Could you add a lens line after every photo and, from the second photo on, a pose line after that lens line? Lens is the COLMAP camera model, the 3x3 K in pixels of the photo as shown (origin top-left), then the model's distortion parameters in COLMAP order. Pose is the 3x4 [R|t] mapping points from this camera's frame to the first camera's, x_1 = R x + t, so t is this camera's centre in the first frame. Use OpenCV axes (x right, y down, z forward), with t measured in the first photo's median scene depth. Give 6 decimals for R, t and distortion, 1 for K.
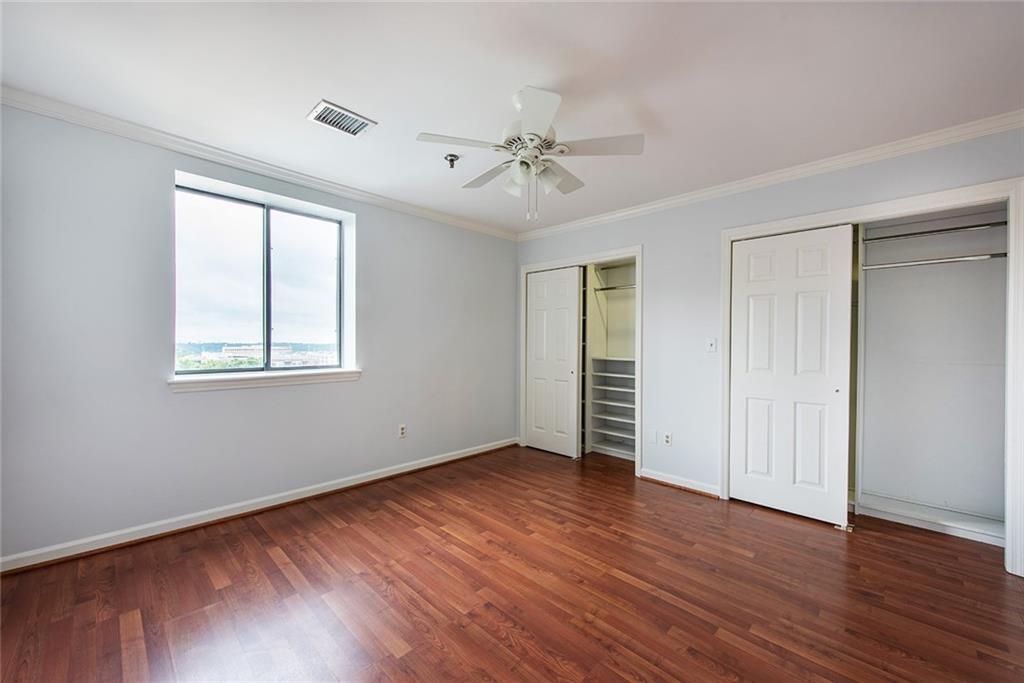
lens RADIAL K [[404.8, 0, 521.9], [0, 404.8, 341.6], [0, 0, 1]] dist [0.011531, -0.003303]
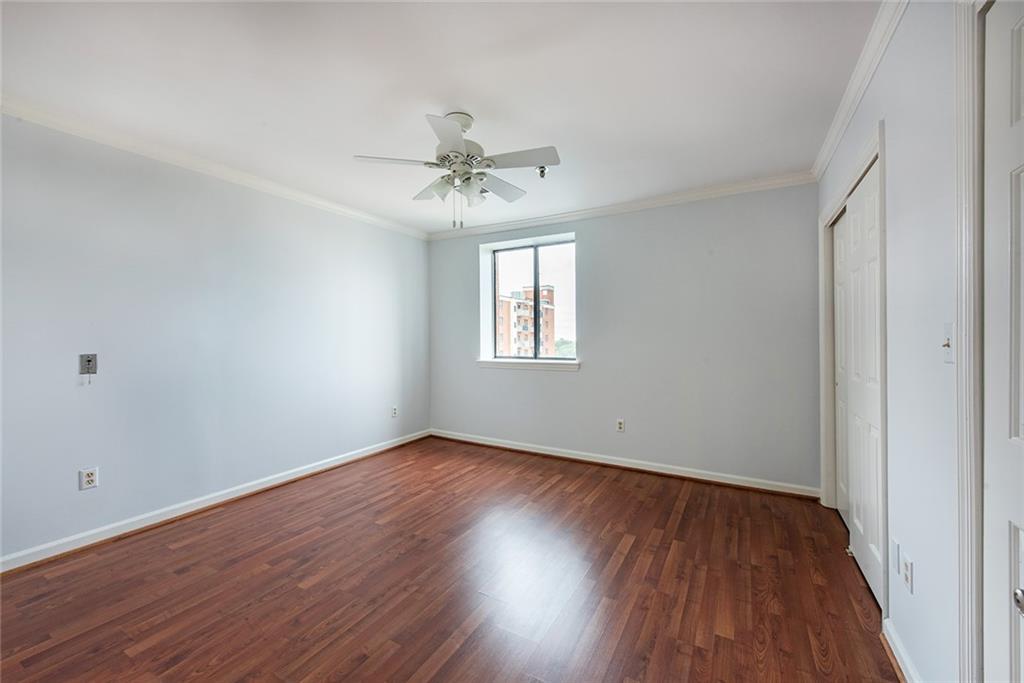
lens RADIAL K [[404.8, 0, 519.7], [0, 404.8, 340.0], [0, 0, 1]] dist [0.011531, -0.003303]
pose [[0.244492, -0.001512, -0.969650, 0.777946], [-0.002454, 0.999995, -0.002178, 0.006779], [0.969648, 0.002912, 0.244487, 0.606289]]
